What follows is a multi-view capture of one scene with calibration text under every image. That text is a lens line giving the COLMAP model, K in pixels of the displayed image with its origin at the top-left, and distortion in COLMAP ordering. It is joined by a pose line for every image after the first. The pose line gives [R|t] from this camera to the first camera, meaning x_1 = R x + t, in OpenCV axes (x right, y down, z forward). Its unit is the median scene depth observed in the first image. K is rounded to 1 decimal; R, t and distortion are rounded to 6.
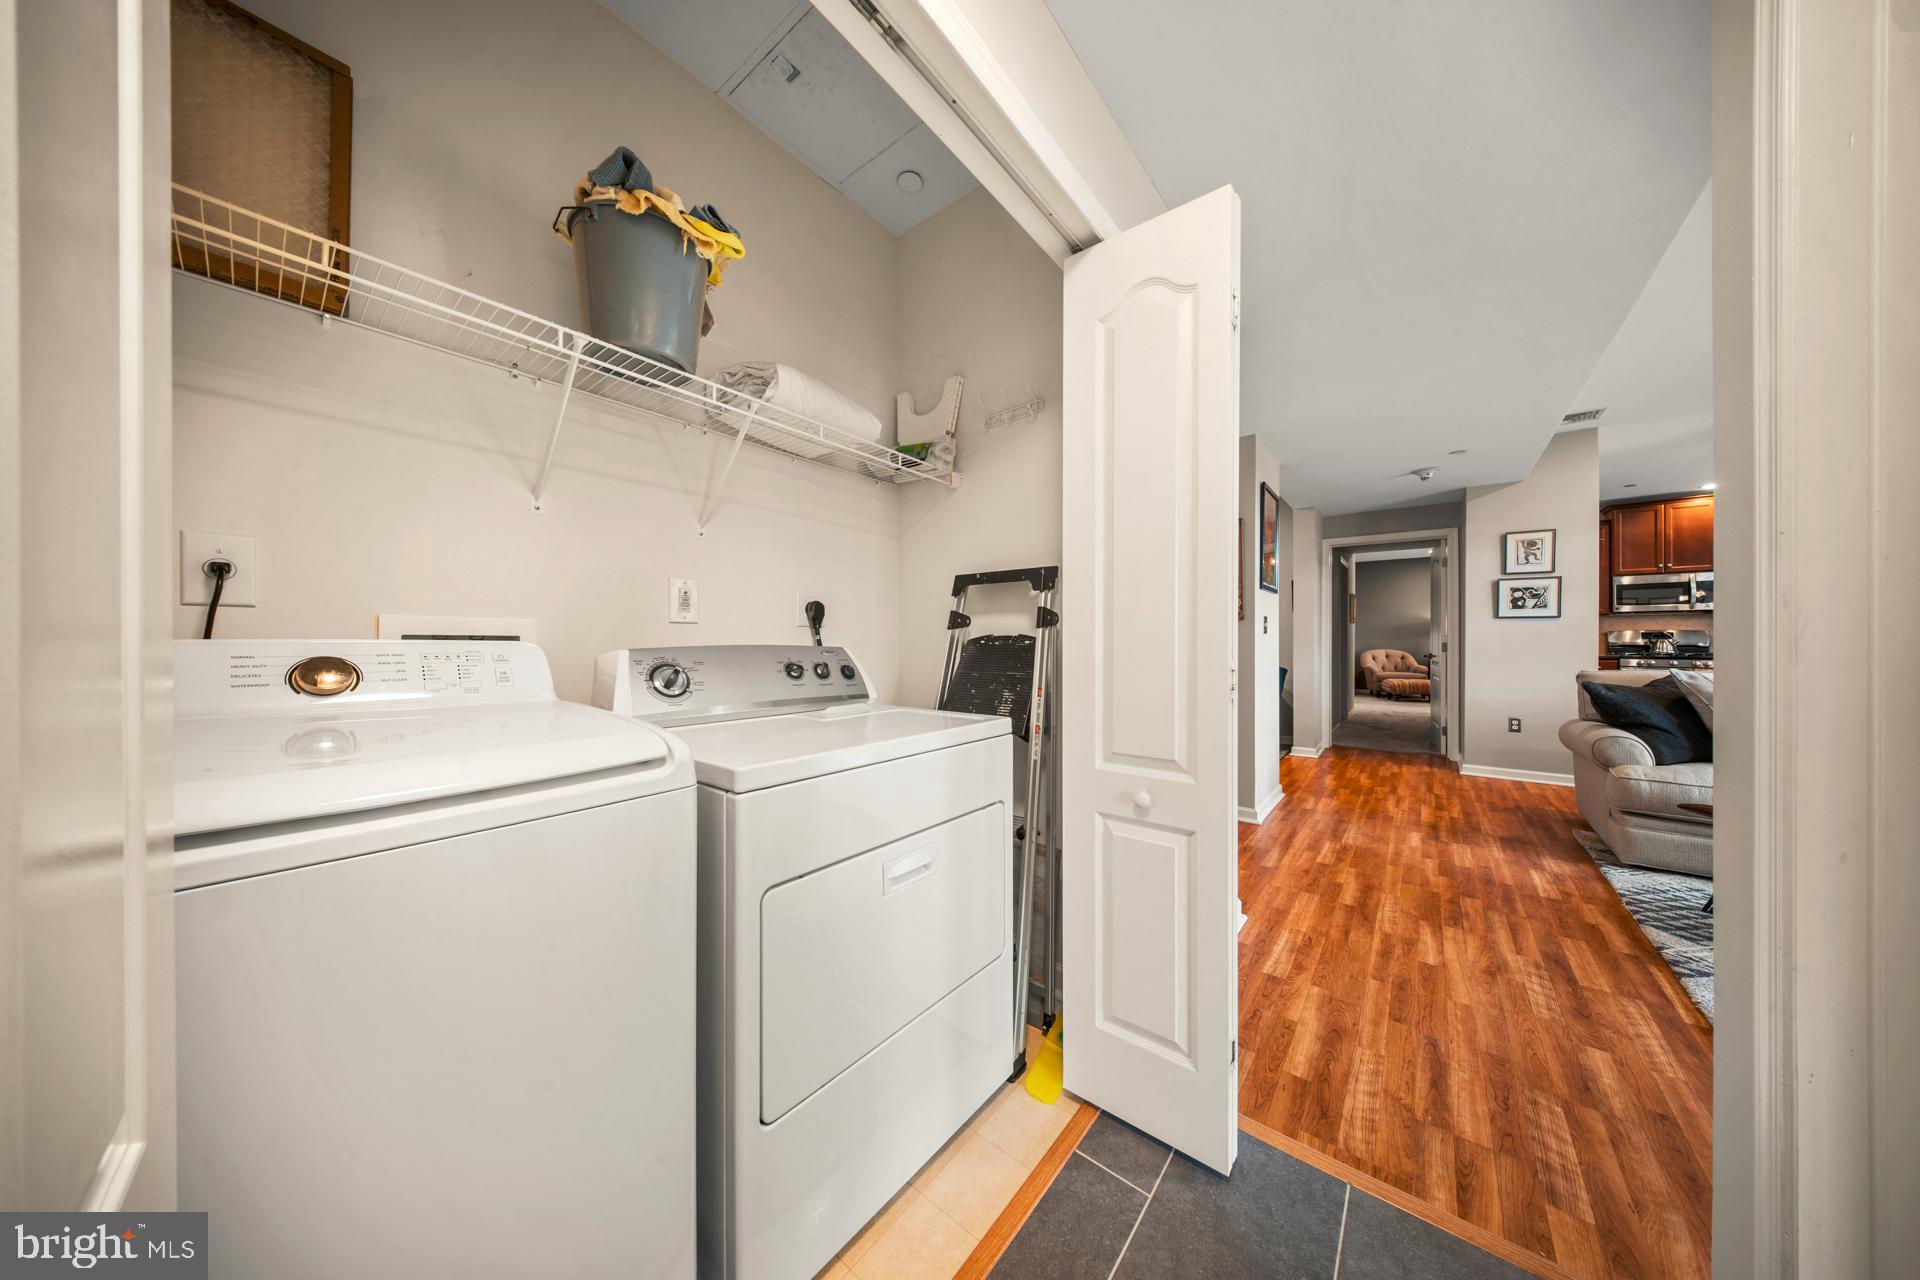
lens RADIAL K [[574.6, 0, 962.6], [0, 574.6, 643.4], [0, 0, 1]] dist [-0.001833, -0.000192]
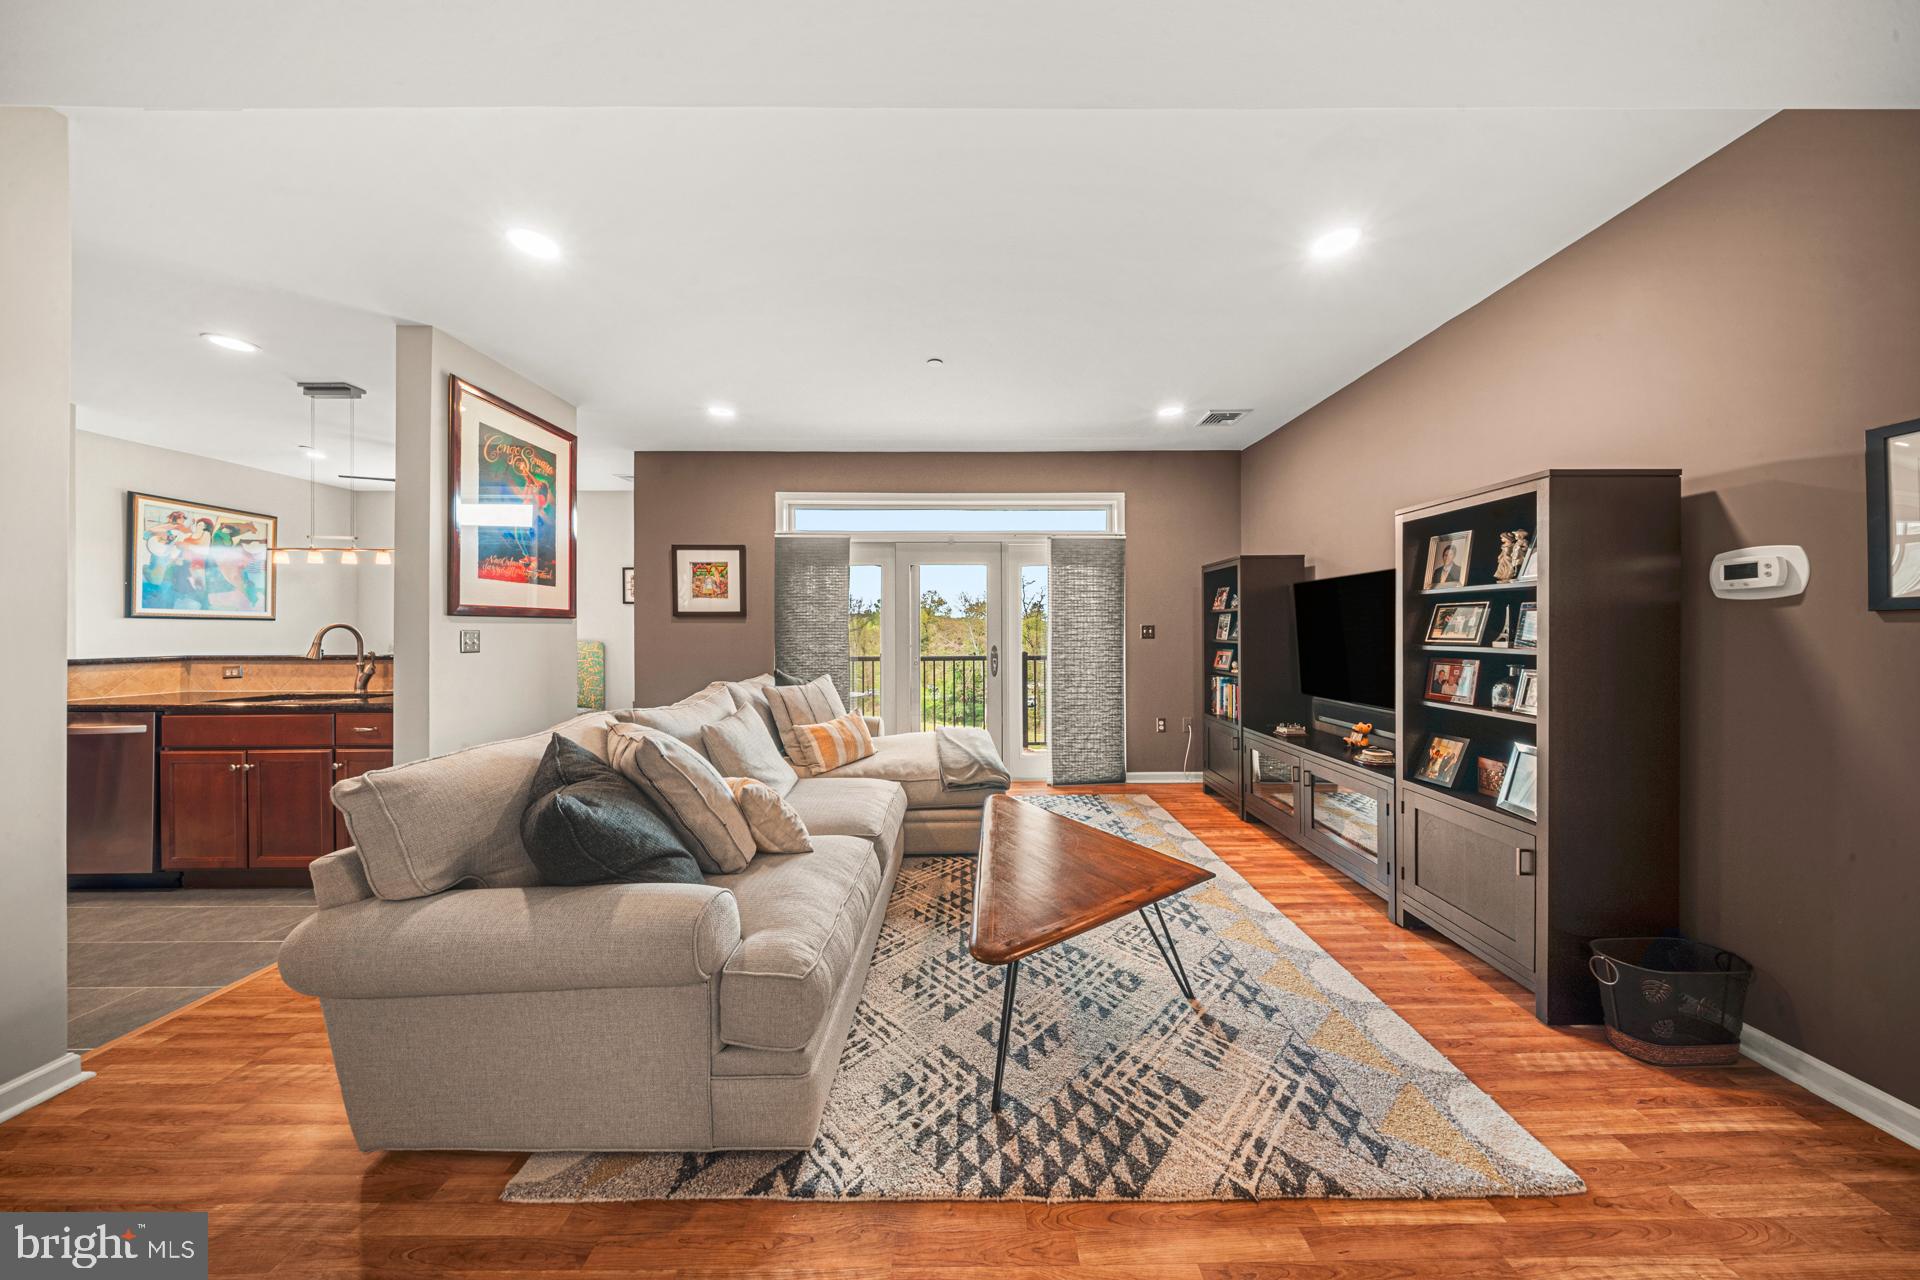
lens RADIAL K [[568.6, 0, 970.1], [0, 568.6, 635.1], [0, 0, 1]] dist [0.007165, -0.003797]
pose [[-0.634236, 0.004201, 0.773128, 0.426790], [0.009216, 0.999955, 0.002126, -0.032120], [-0.773085, 0.008473, -0.634246, 0.739915]]
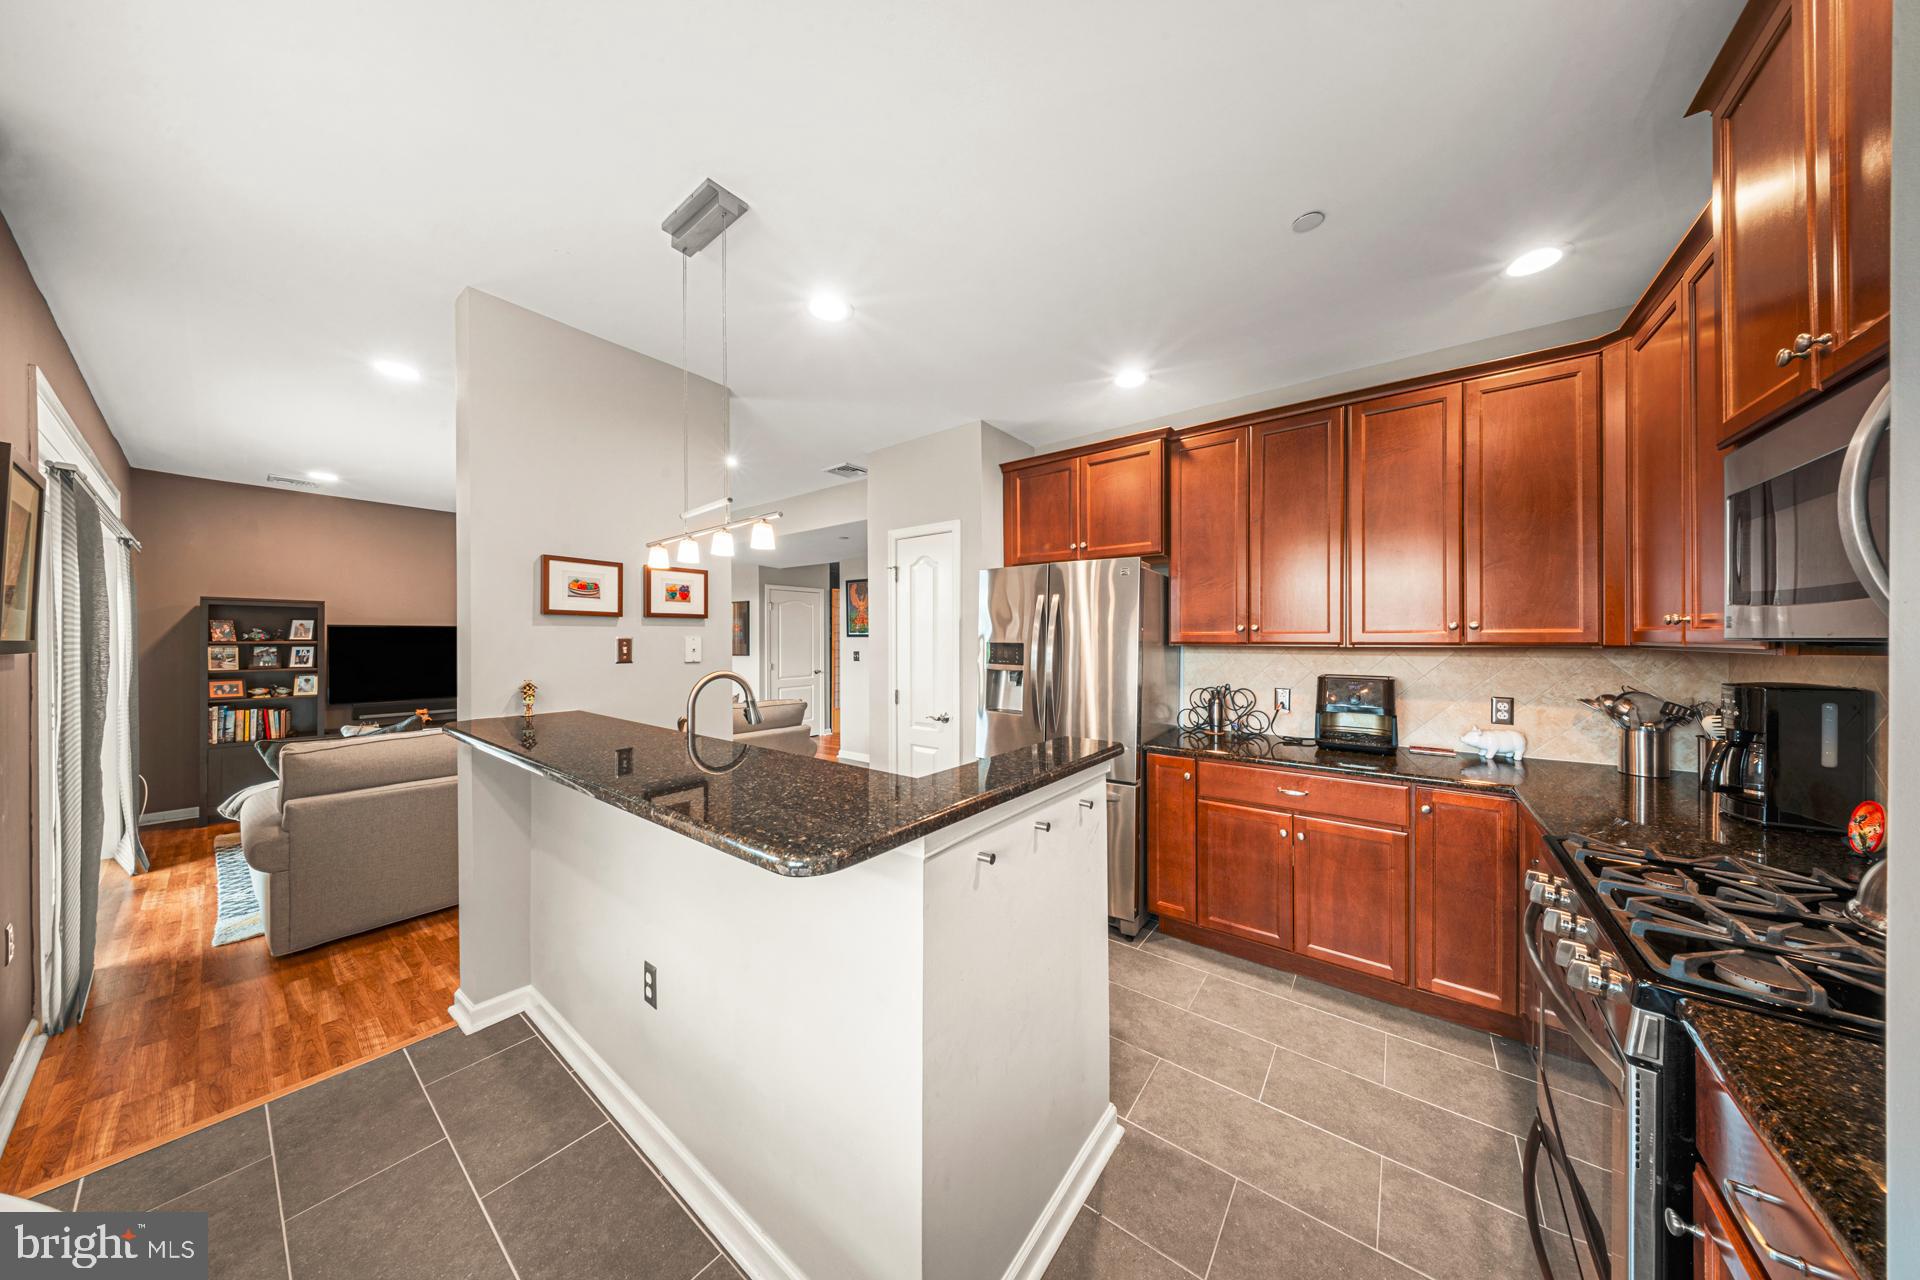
lens RADIAL K [[573.4, 0, 969.7], [0, 573.4, 638.4], [0, 0, 1]] dist [-0.000939, -0.000108]
pose [[0.027786, 0.006291, -0.999594, 1.929399], [-0.001551, 0.999979, 0.006250, -0.081787], [0.999613, 0.001376, 0.027795, 1.079866]]
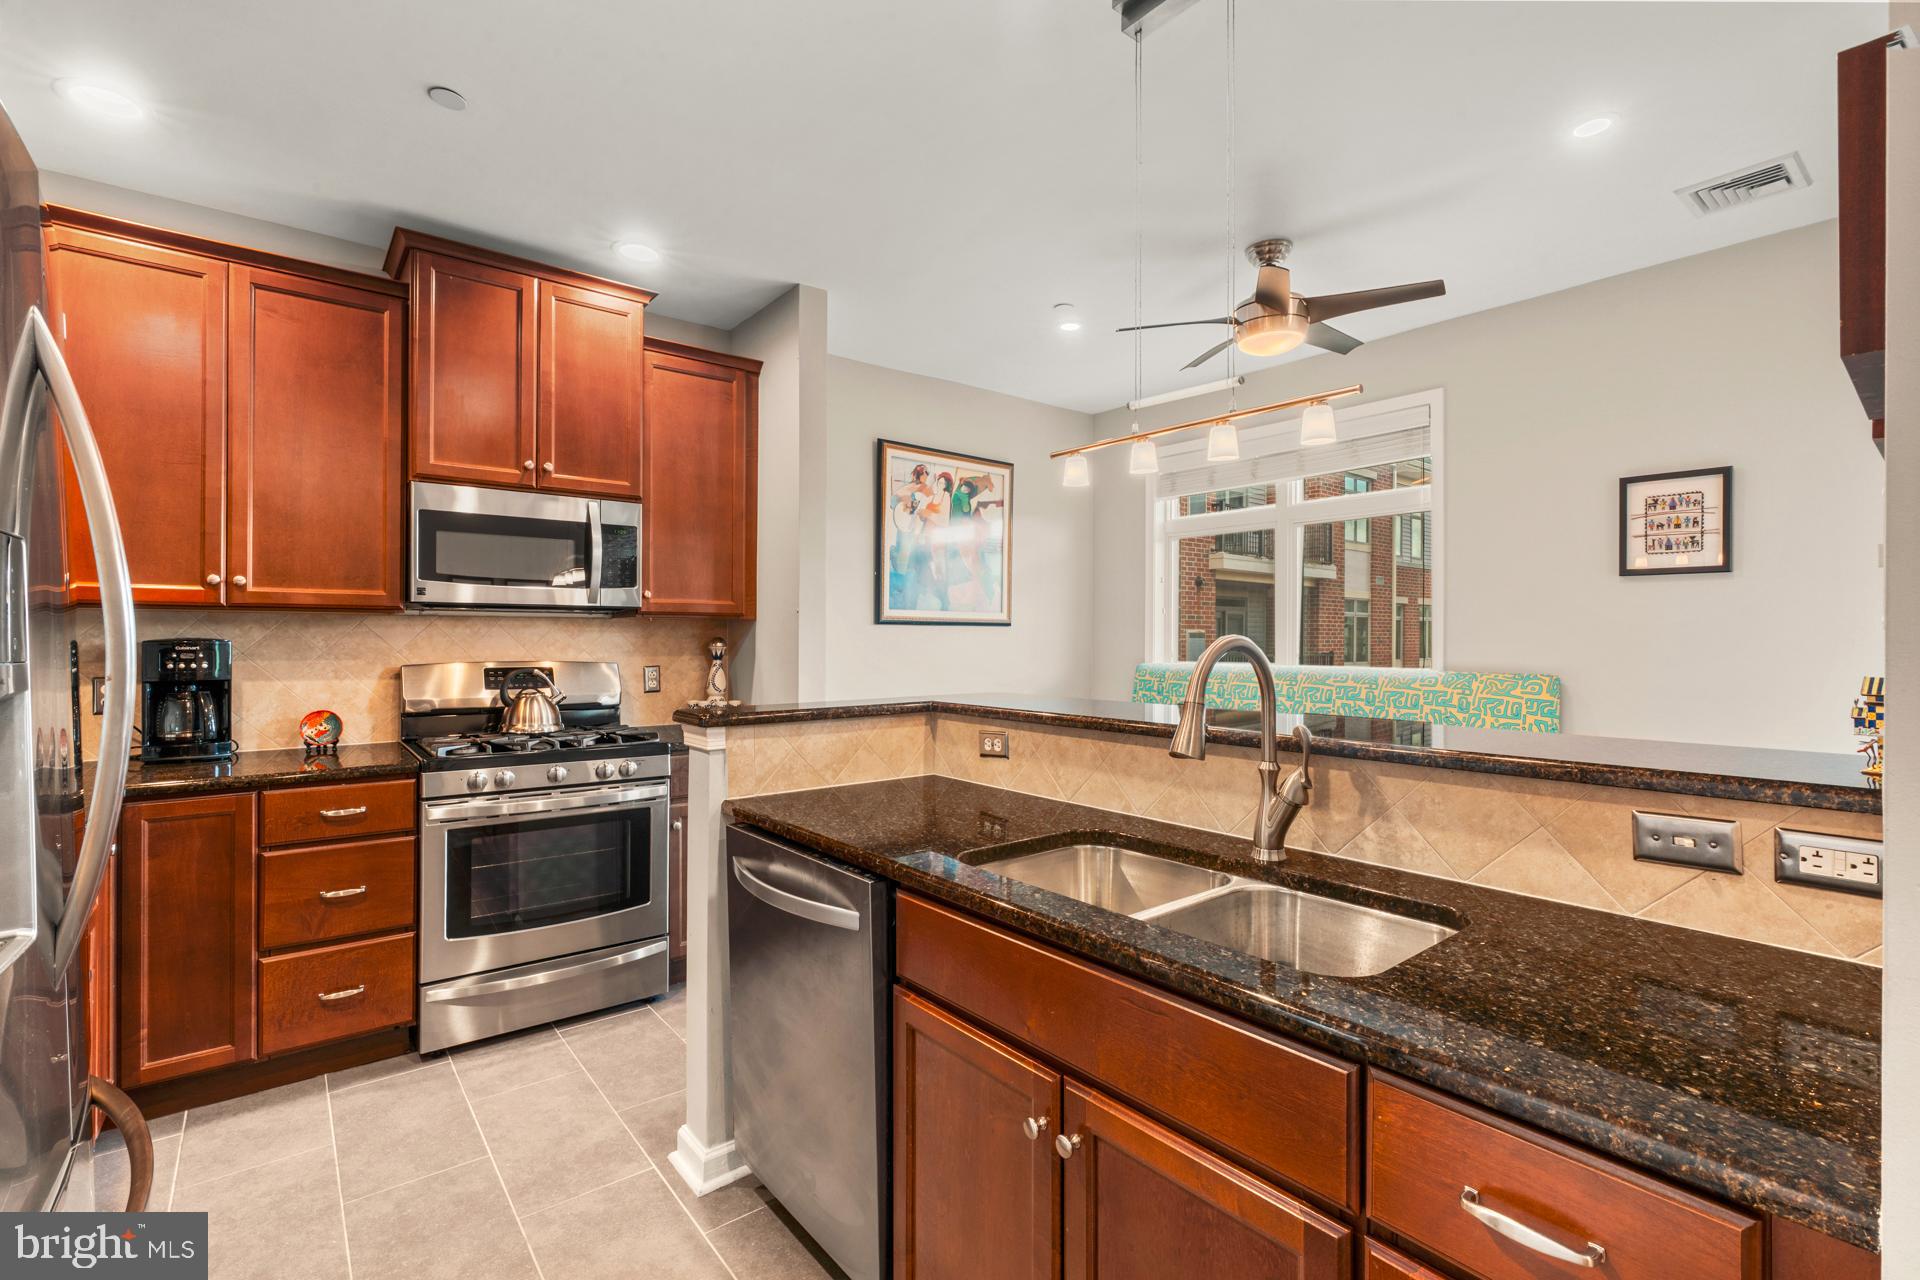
lens RADIAL K [[852.5, 0, 957.8], [0, 852.5, 637.6], [0, 0, 1]] dist [-0.002381, -0.000265]
pose [[0.211501, 0.005986, 0.977359, 1.125825], [-0.001879, 0.999982, -0.005718, -0.050886], [-0.977376, -0.000627, 0.211508, 0.930691]]
